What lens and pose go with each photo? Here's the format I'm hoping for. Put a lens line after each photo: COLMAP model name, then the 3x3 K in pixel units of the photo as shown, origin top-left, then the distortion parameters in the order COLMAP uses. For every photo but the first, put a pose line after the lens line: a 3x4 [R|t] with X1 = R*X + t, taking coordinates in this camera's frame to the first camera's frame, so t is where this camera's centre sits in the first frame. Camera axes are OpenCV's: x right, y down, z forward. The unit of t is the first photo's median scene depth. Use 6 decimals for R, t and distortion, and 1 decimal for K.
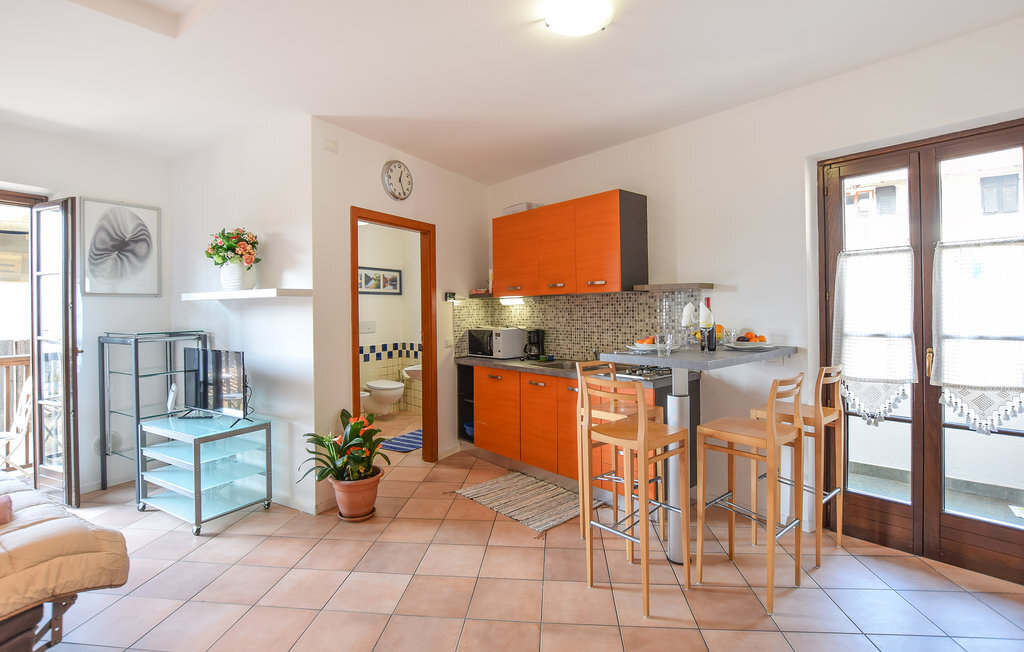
lens RADIAL K [[484.4, 0, 513.4], [0, 484.4, 316.2], [0, 0, 1]] dist [-0.013080, -0.000281]
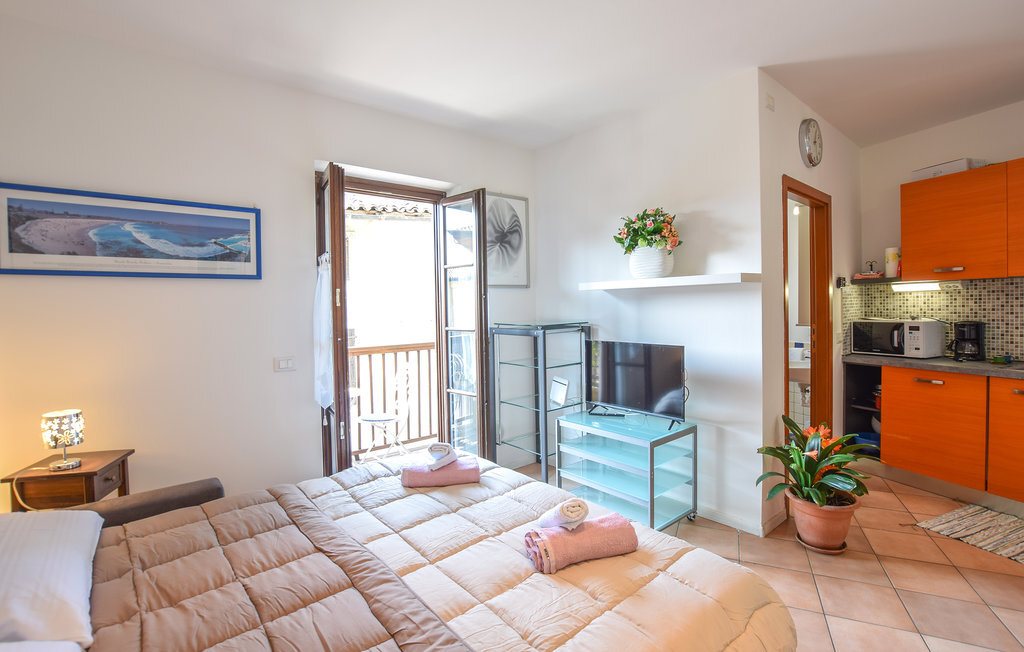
lens RADIAL K [[484.4, 0, 549.9], [0, 484.4, 318.7], [0, 0, 1]] dist [-0.013080, -0.000281]
pose [[0.952682, 0.001062, -0.303968, -0.407397], [0.005204, 0.999790, 0.019801, 0.003902], [0.303926, -0.020445, 0.952476, 0.062290]]
